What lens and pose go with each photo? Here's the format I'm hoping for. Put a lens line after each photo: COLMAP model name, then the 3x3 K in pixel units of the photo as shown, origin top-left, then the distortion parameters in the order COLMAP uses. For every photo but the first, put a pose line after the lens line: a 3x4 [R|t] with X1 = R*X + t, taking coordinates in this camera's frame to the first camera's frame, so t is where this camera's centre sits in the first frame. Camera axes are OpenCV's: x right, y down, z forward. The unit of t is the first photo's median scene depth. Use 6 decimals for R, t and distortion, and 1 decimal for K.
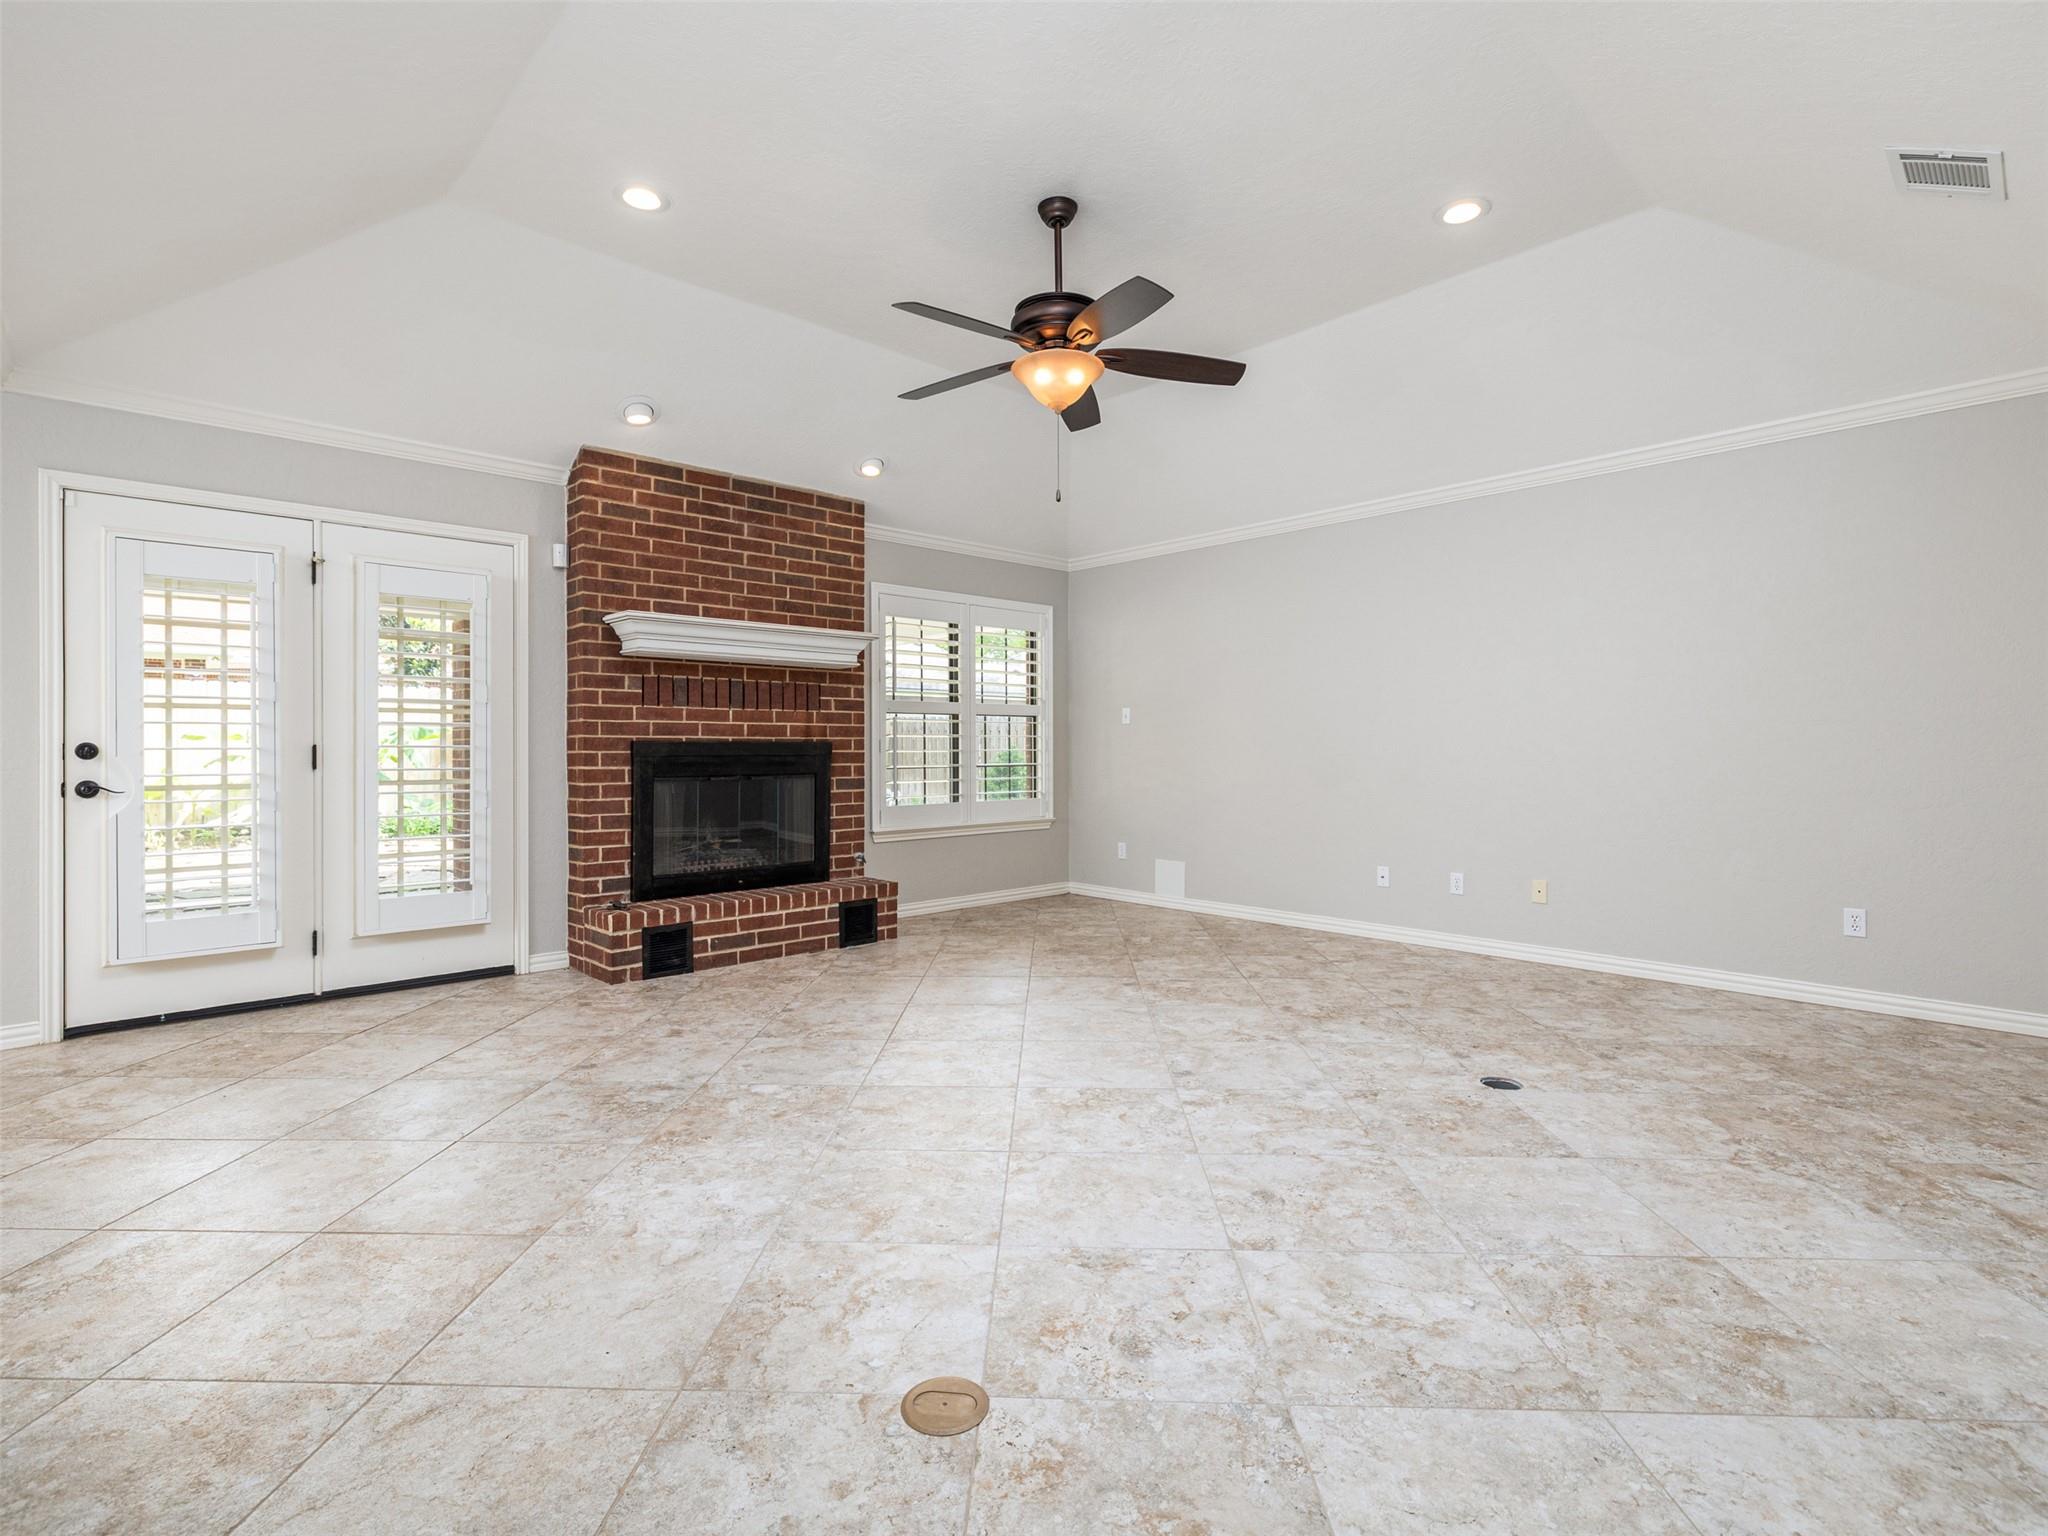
lens RADIAL K [[974.6, 0, 1027.5], [0, 974.6, 741.5], [0, 0, 1]] dist [-0.000314, -0.000046]
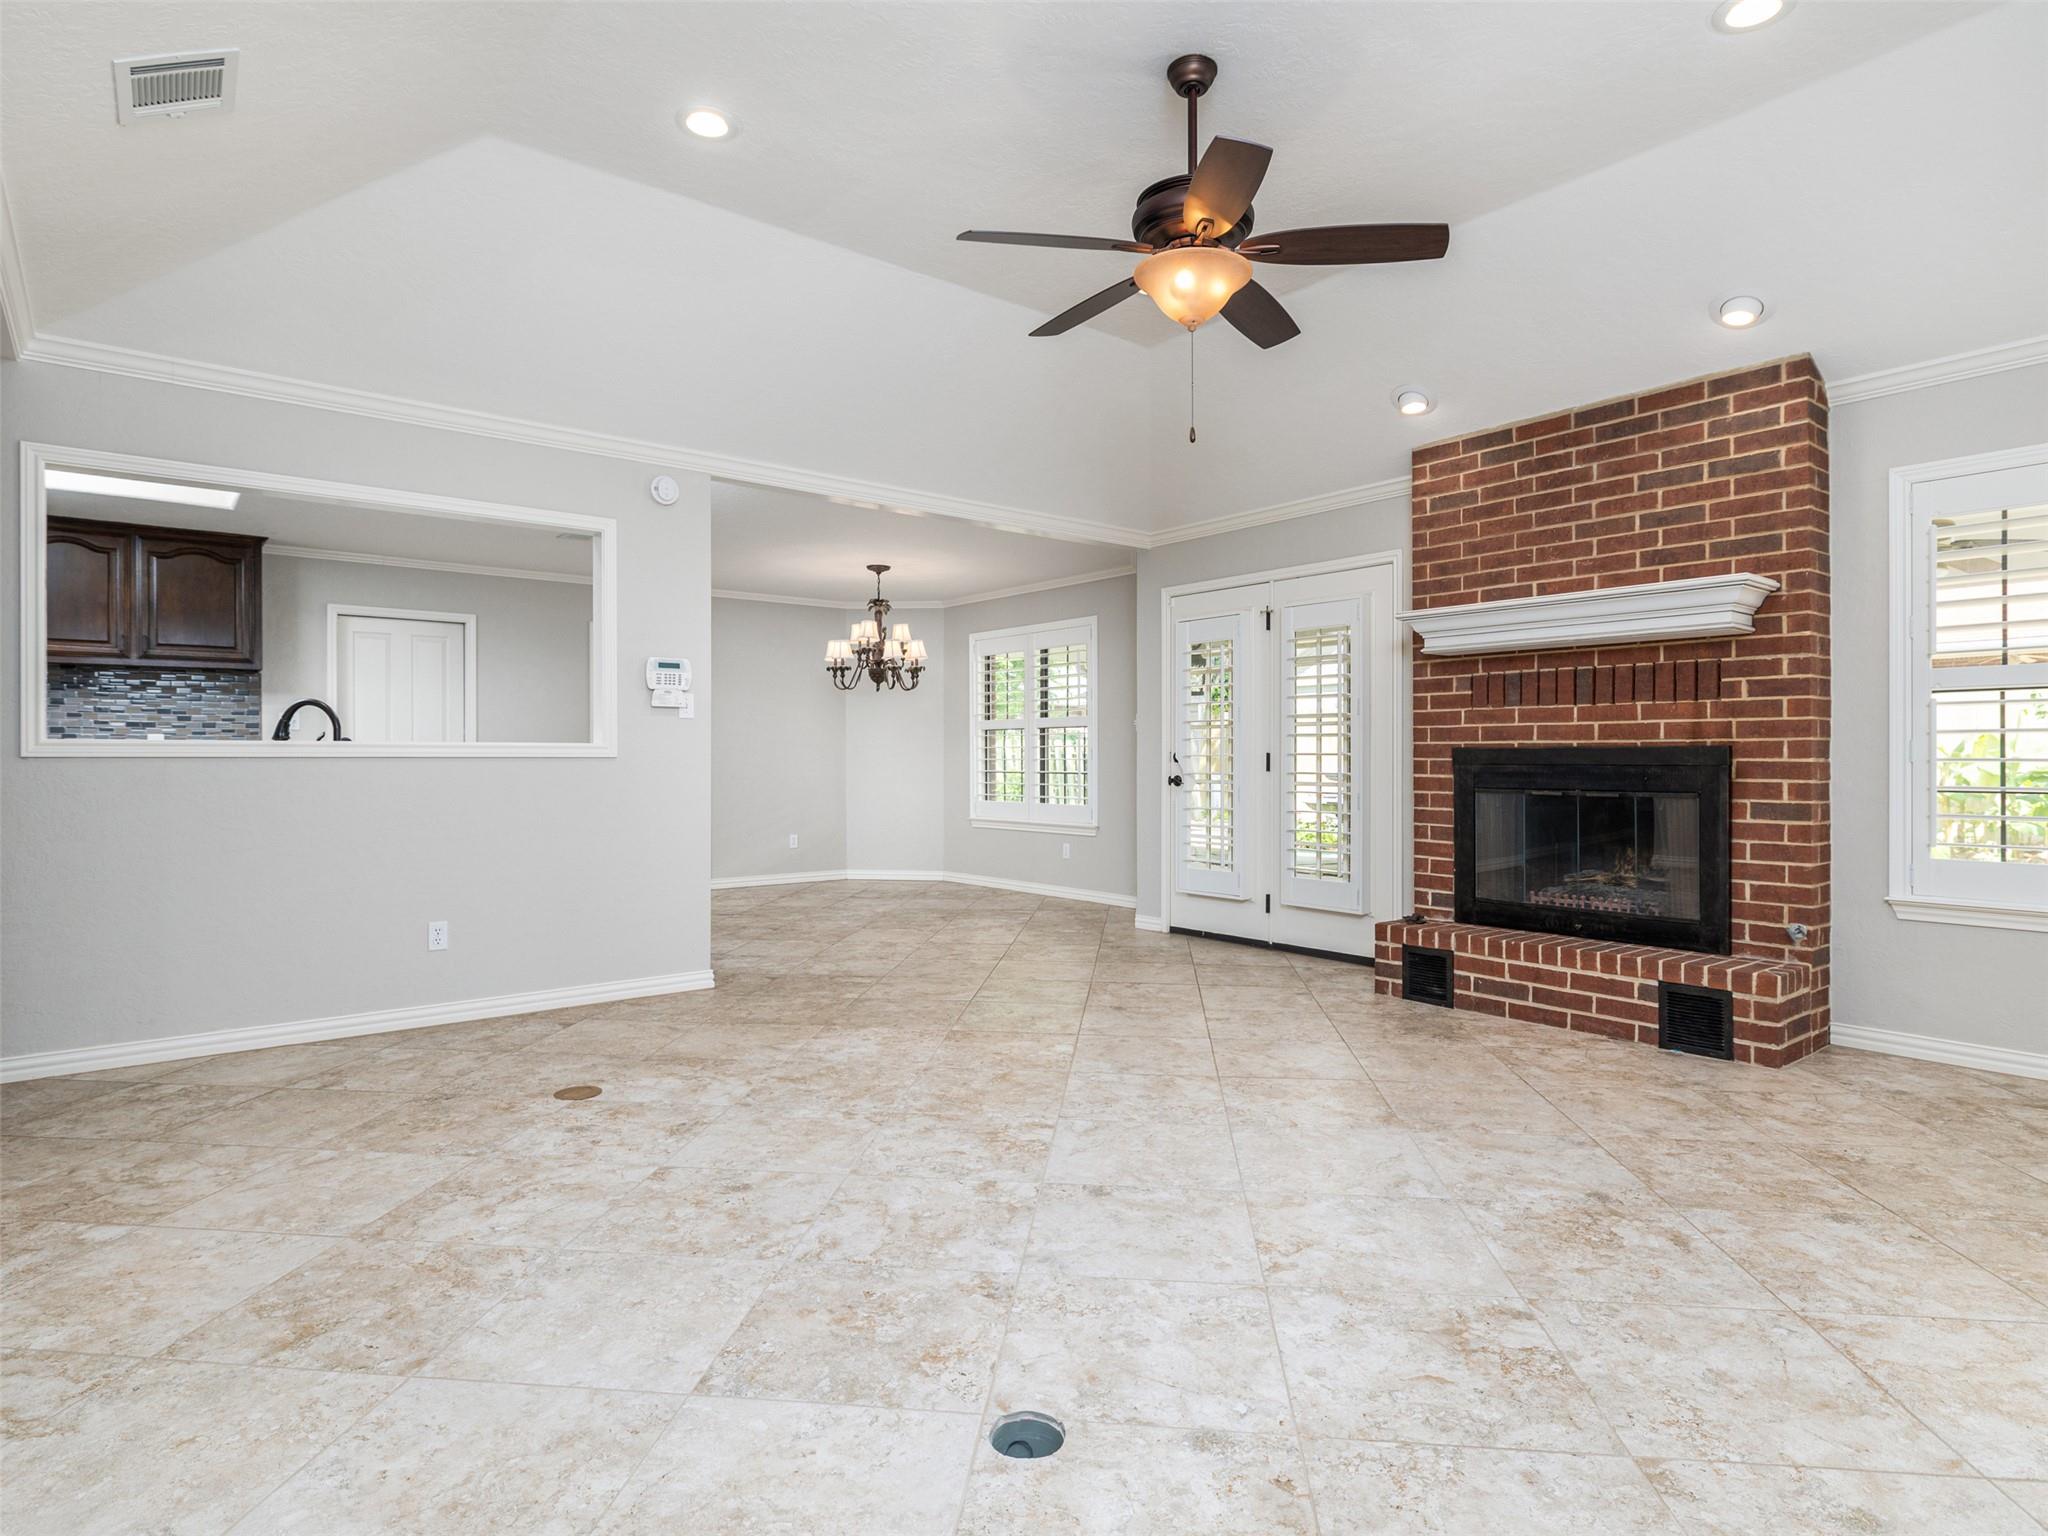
lens RADIAL K [[1124.7, 0, 1037.7], [0, 1124.7, 752.6], [0, 0, 1]] dist [-0.004614, 0.001459]
pose [[-0.070221, -0.001601, -0.997530, 0.712201], [0.007609, 0.999969, -0.002140, 0.003686], [0.997502, -0.007741, -0.070206, 0.706743]]
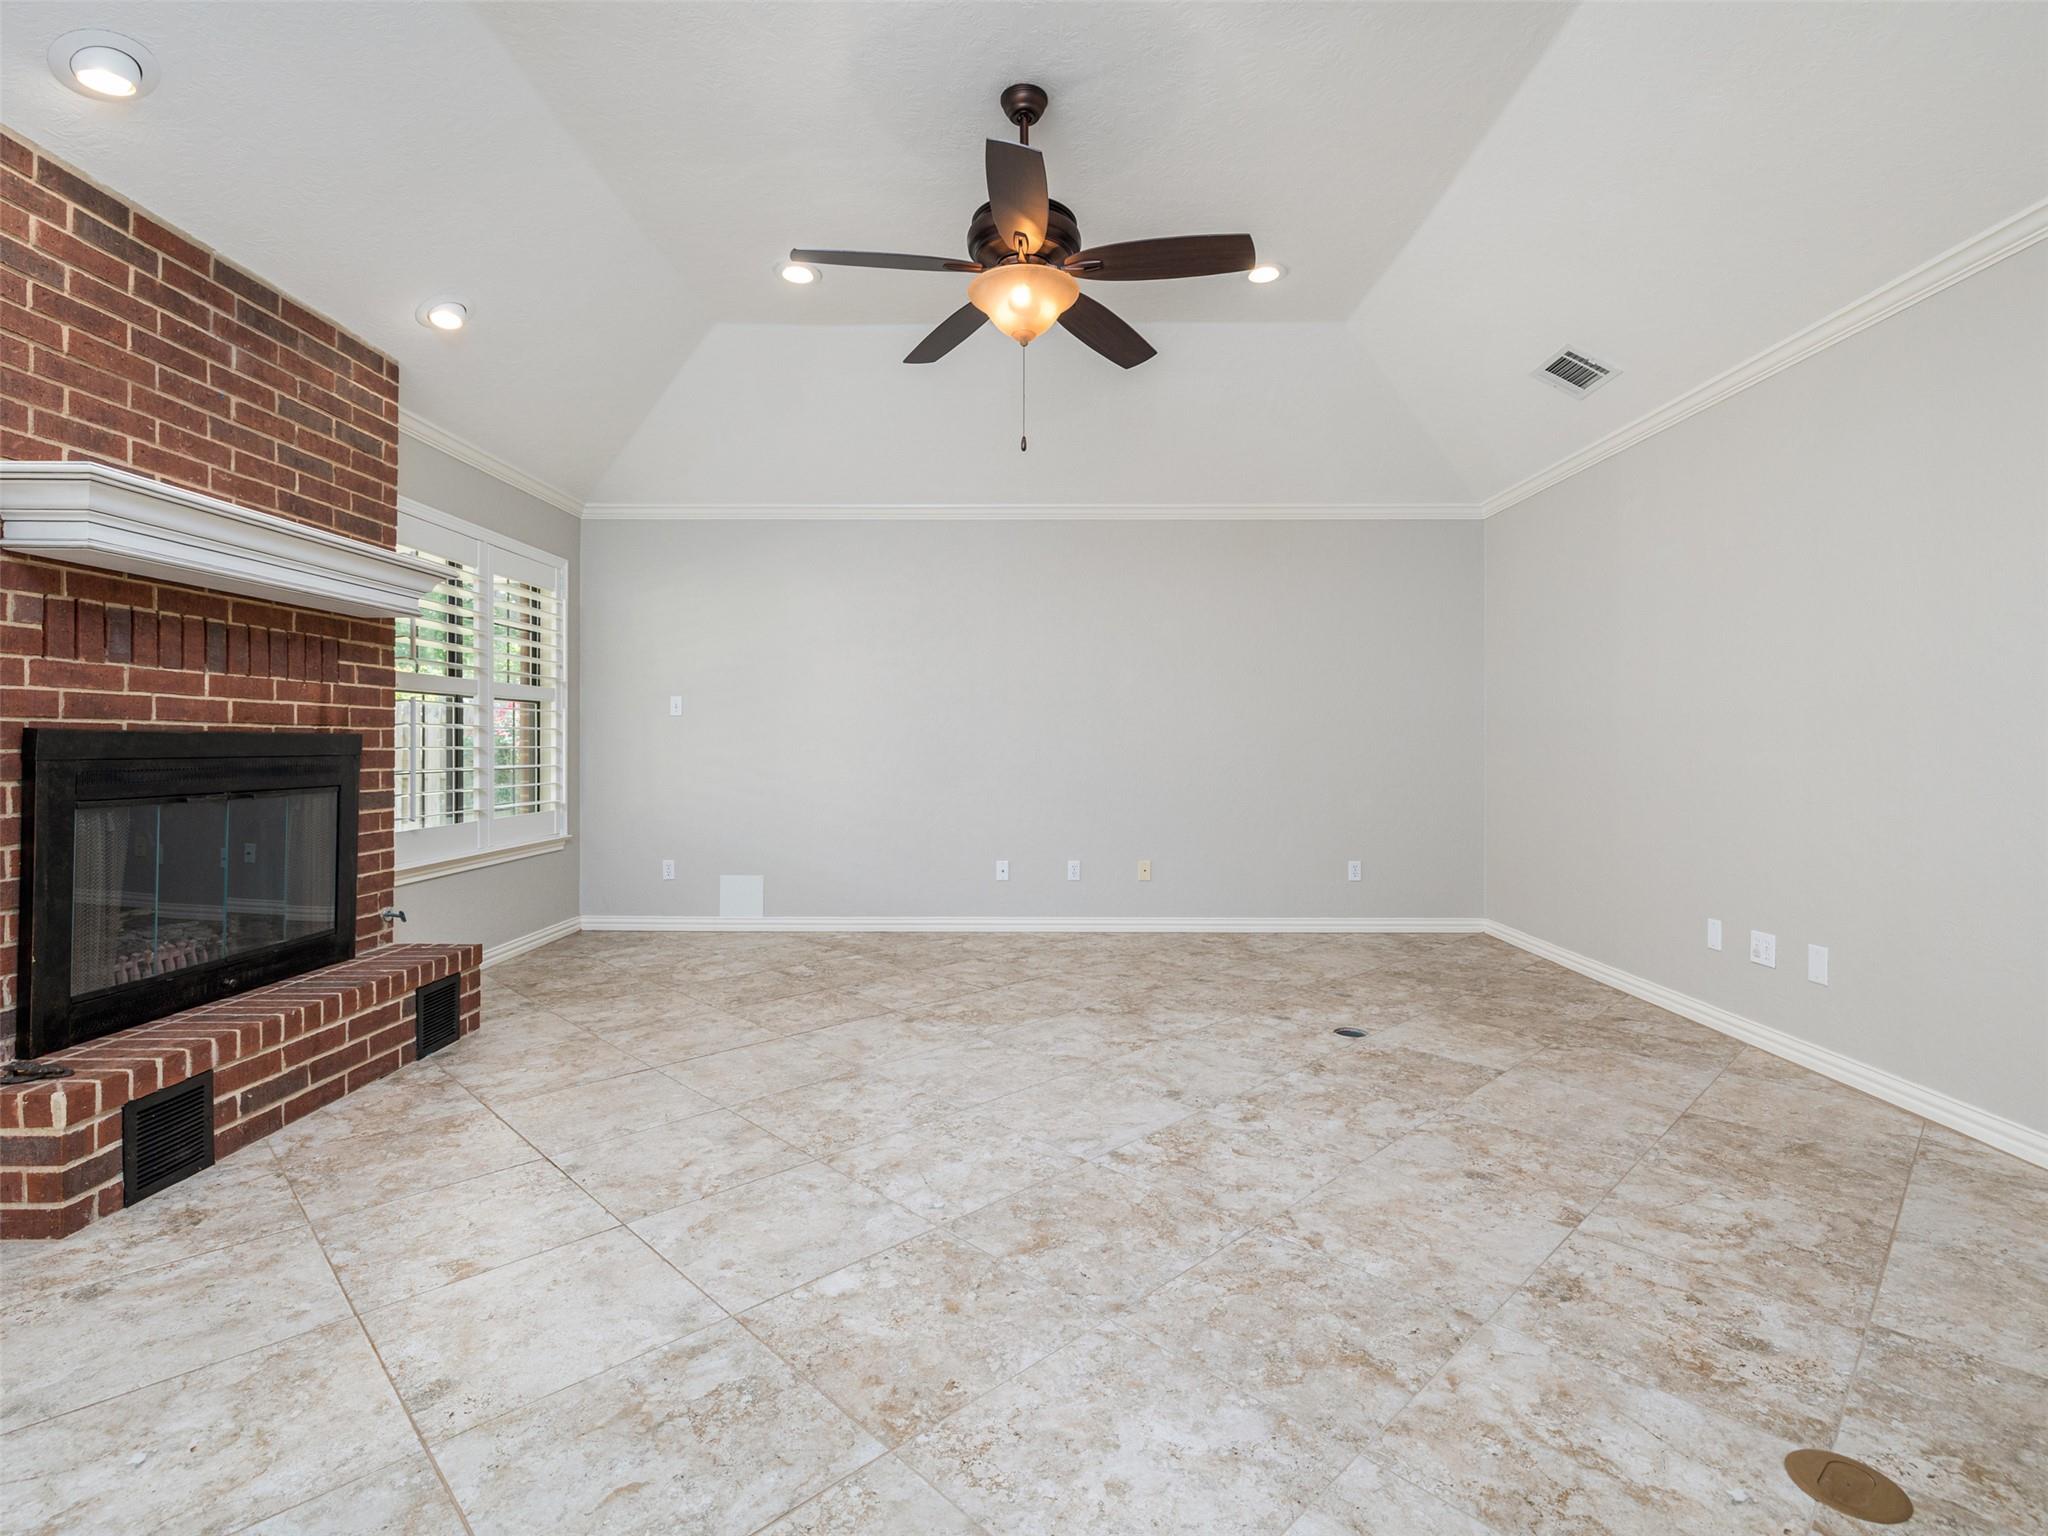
lens RADIAL K [[974.6, 0, 1032.3], [0, 974.6, 736.9], [0, 0, 1]] dist [-0.000314, -0.000046]
pose [[0.693568, 0.008396, 0.720342, -0.424294], [-0.007643, 0.999962, -0.004296, 0.001917], [-0.720351, -0.002526, 0.693605, 0.312328]]
